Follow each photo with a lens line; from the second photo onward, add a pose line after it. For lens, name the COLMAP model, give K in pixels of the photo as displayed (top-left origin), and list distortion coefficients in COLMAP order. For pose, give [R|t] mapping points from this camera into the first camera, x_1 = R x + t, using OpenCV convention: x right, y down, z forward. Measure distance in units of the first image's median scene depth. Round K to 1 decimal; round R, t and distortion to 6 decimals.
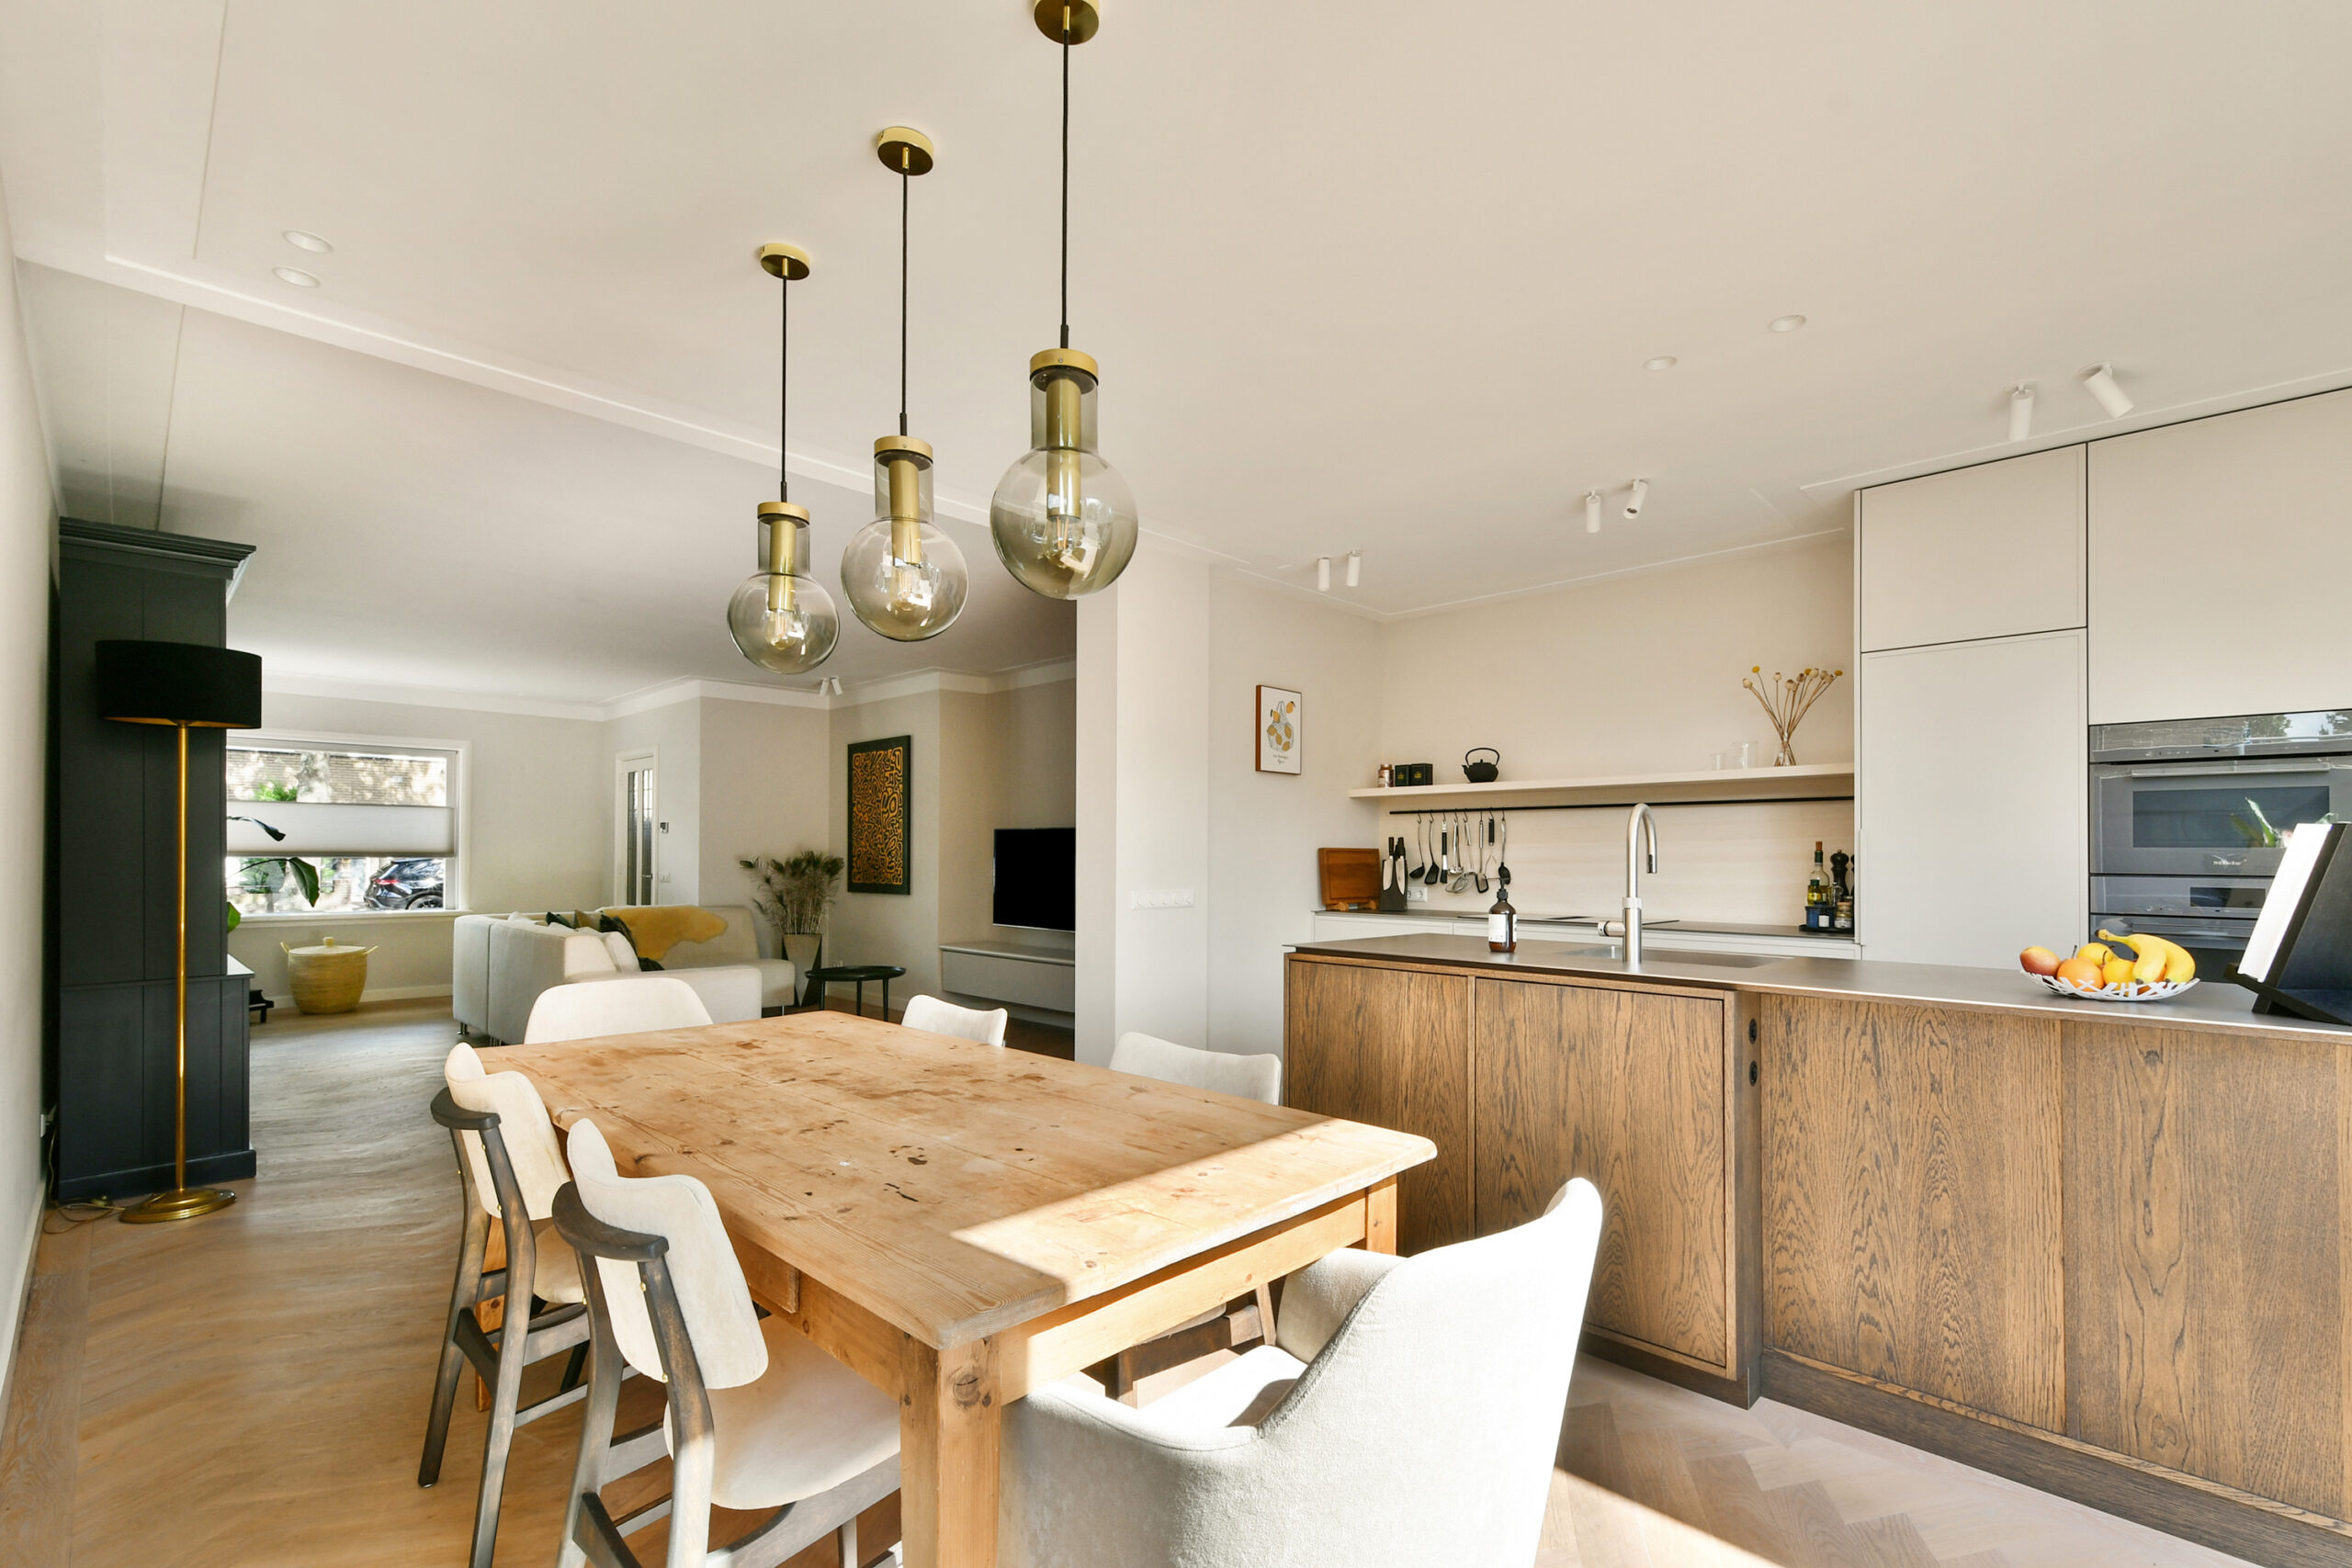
lens RADIAL K [[1033.5, 0, 1216.8], [0, 1033.5, 854.3], [0, 0, 1]] dist [0.002889, 0.000118]
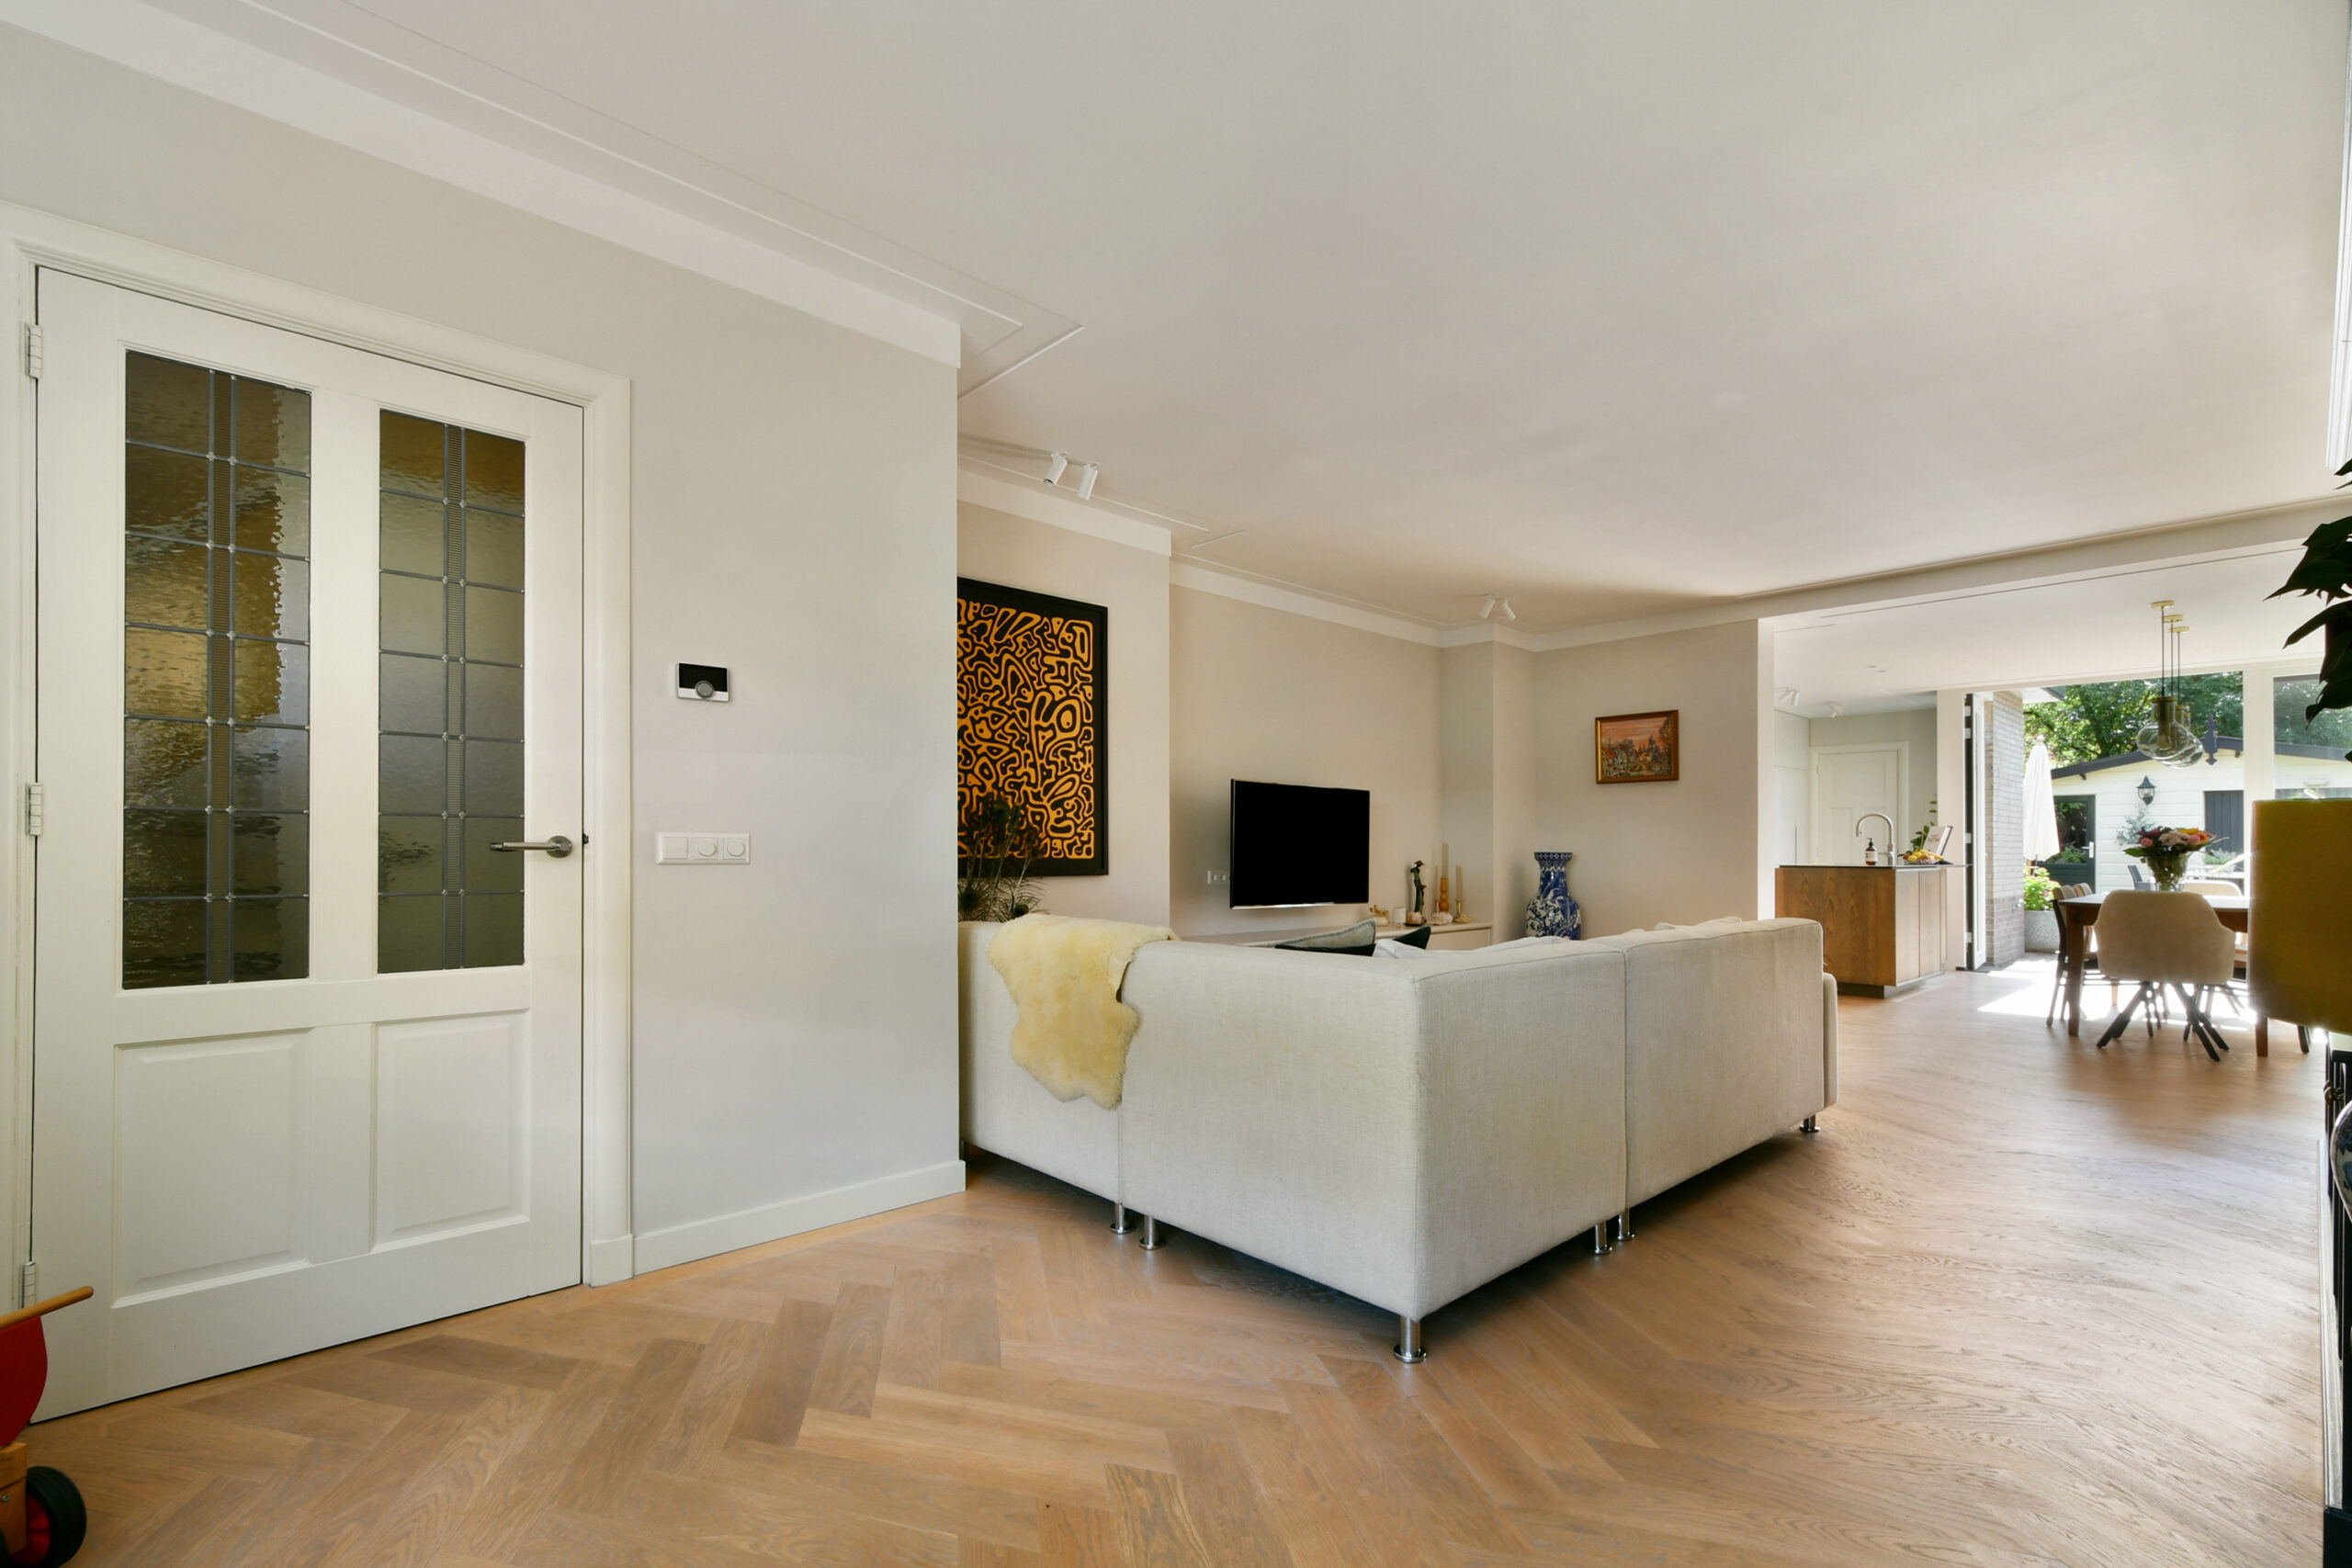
lens RADIAL K [[1033.5, 0, 1216.8], [0, 1033.5, 854.3], [0, 0, 1]] dist [0.002889, 0.000118]
pose [[0.060154, -0.007993, 0.998157, -0.922775], [-0.009545, 0.999918, 0.008583, 0.022230], [-0.998143, -0.010044, 0.060073, 0.930770]]
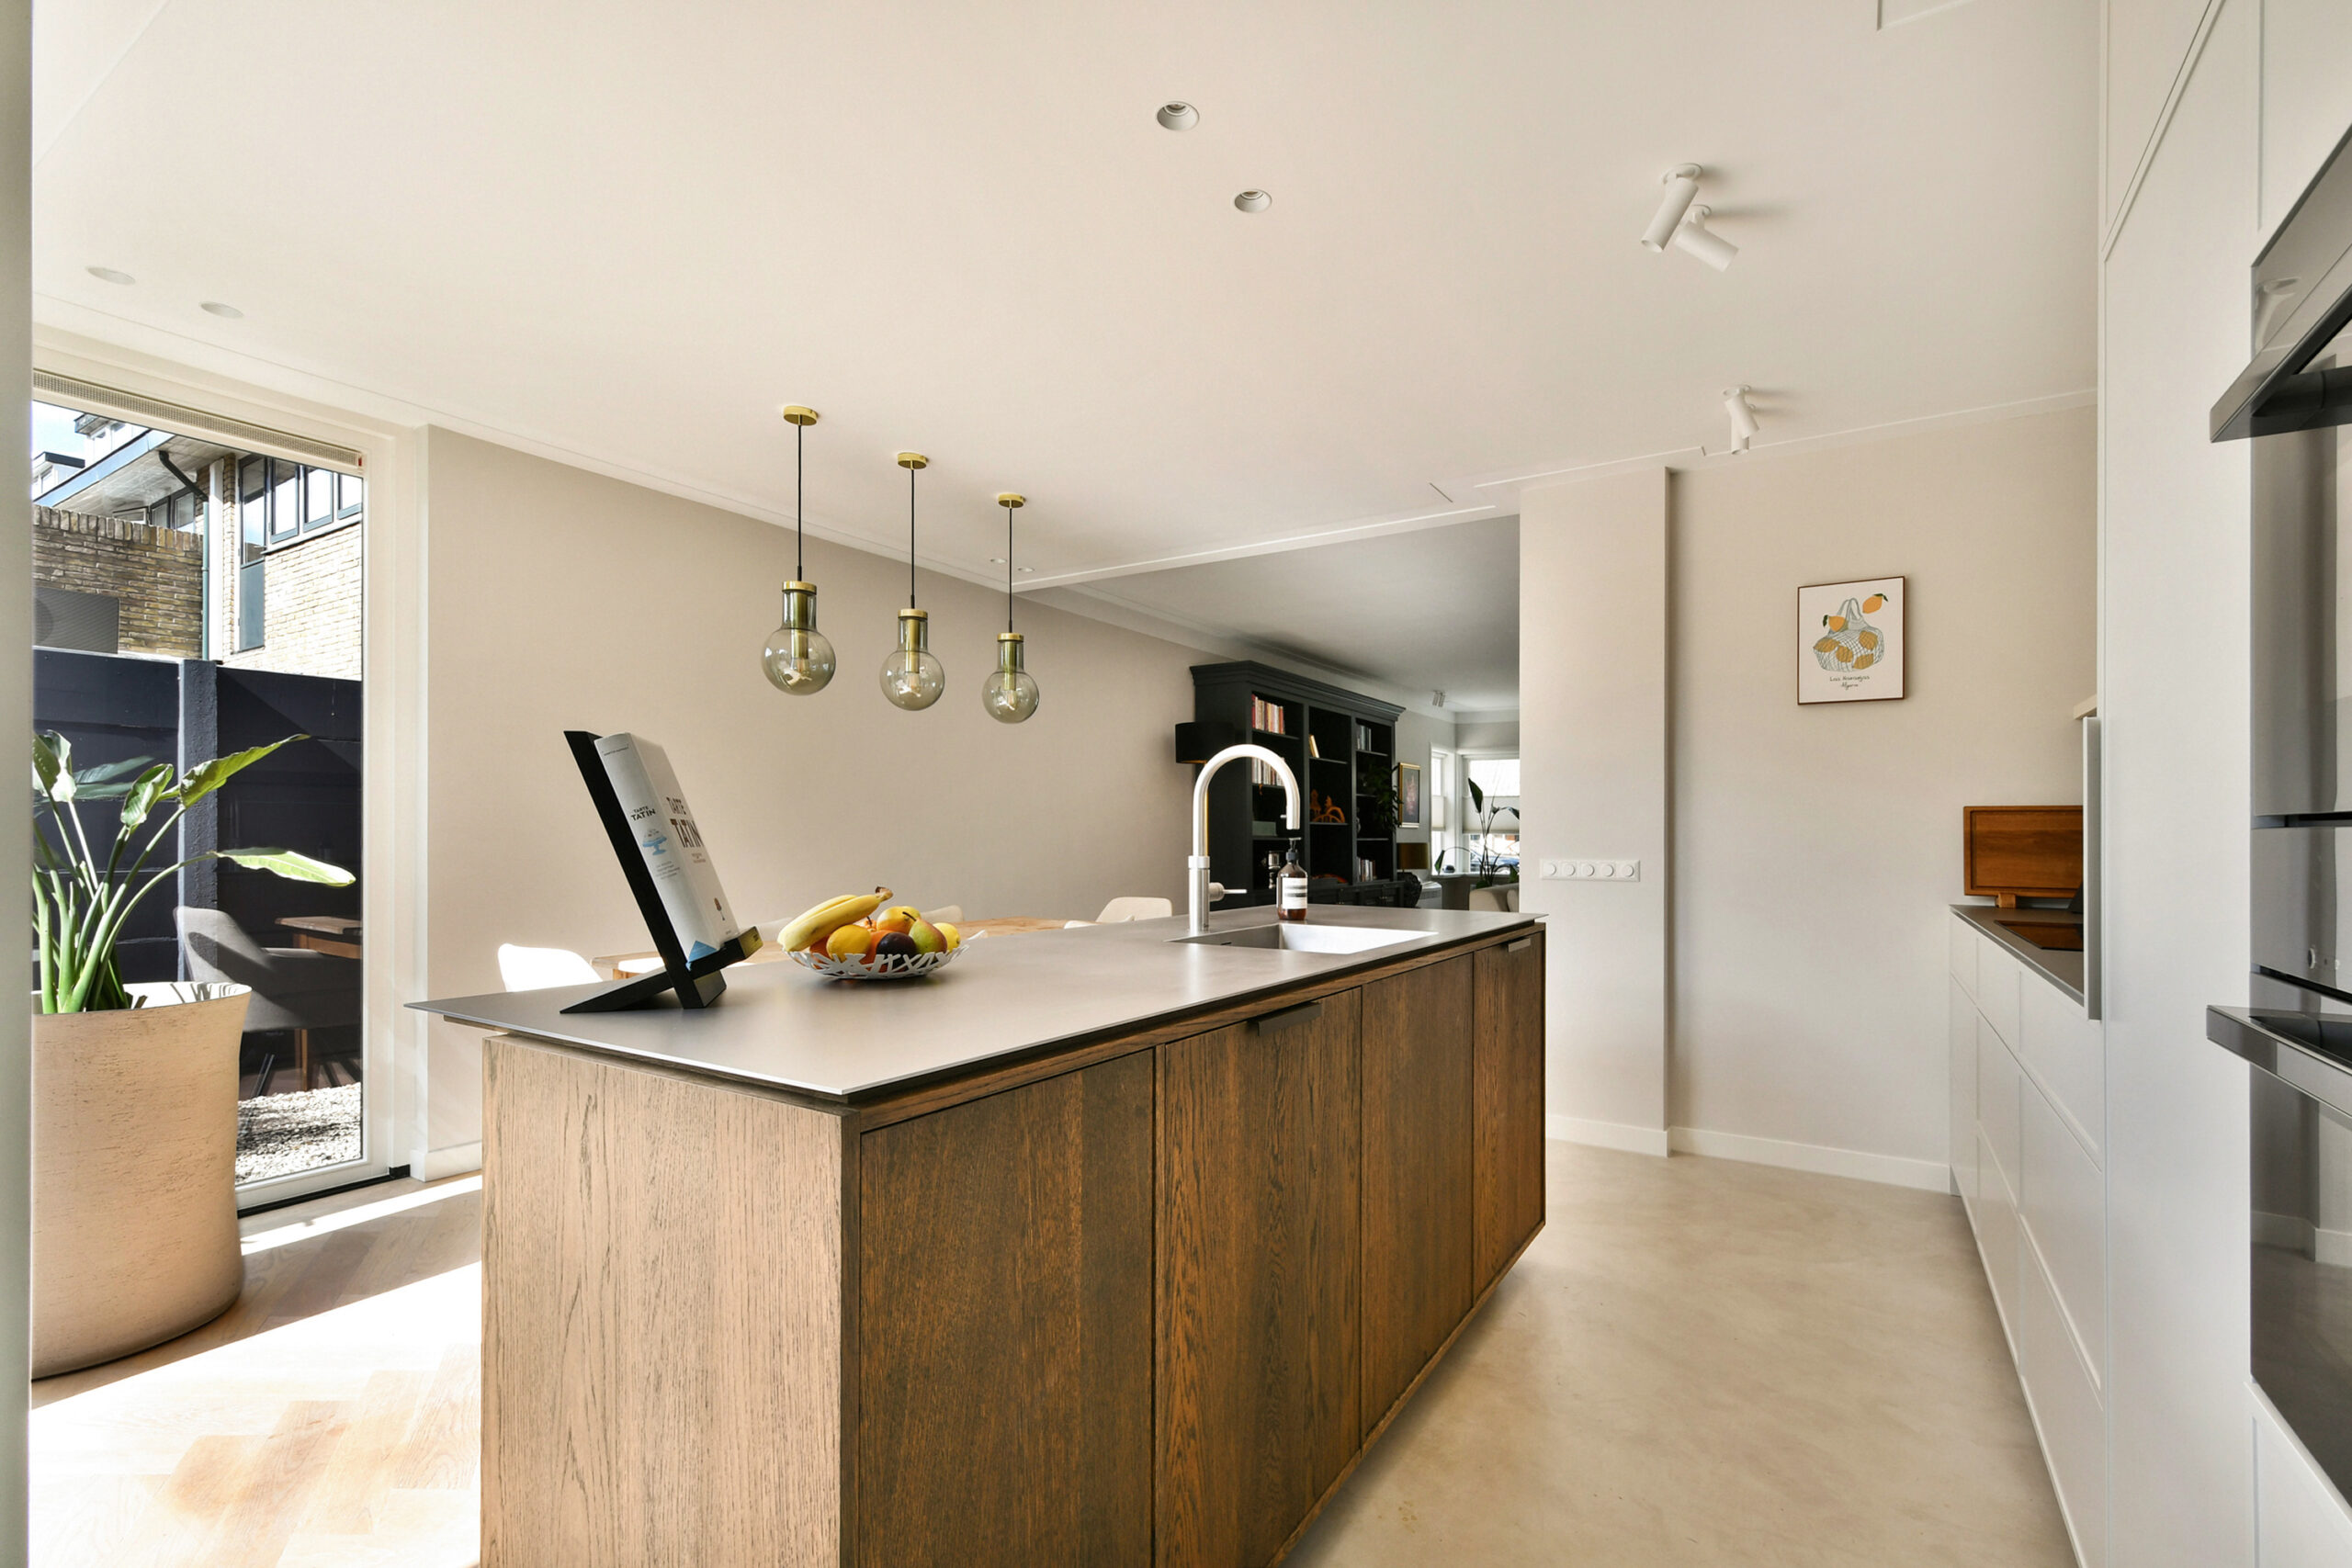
lens RADIAL K [[1033.5, 0, 1216.8], [0, 1033.5, 854.3], [0, 0, 1]] dist [0.002889, 0.000118]
pose [[0.198523, 0.013739, -0.980000, 0.423244], [0.006506, 0.999861, 0.015335, 0.006809], [0.980075, -0.009421, 0.198406, 0.280674]]
